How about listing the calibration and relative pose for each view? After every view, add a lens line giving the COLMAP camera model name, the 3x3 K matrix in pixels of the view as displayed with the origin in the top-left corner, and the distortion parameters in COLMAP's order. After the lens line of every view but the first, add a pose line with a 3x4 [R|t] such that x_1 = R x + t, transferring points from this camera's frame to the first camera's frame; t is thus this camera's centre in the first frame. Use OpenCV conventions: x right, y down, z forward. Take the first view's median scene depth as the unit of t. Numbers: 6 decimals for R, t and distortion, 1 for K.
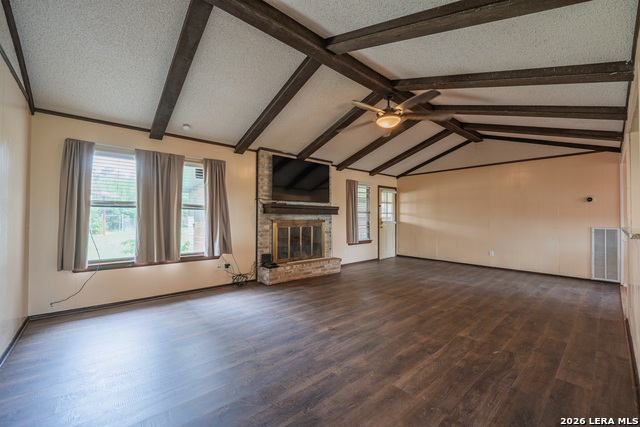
lens RADIAL K [[262.4, 0, 315.8], [0, 262.4, 213.2], [0, 0, 1]] dist [-0.009117, -0.000029]
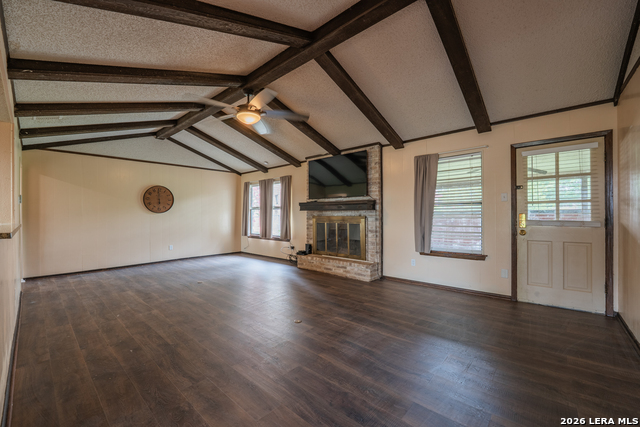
lens RADIAL K [[262.4, 0, 315.8], [0, 262.4, 213.2], [0, 0, 1]] dist [-0.009117, -0.000029]
pose [[0.113719, -0.007036, -0.993488, 0.998249], [0.021726, 0.999753, -0.004594, 0.019067], [0.993275, -0.021062, 0.113844, 0.872684]]
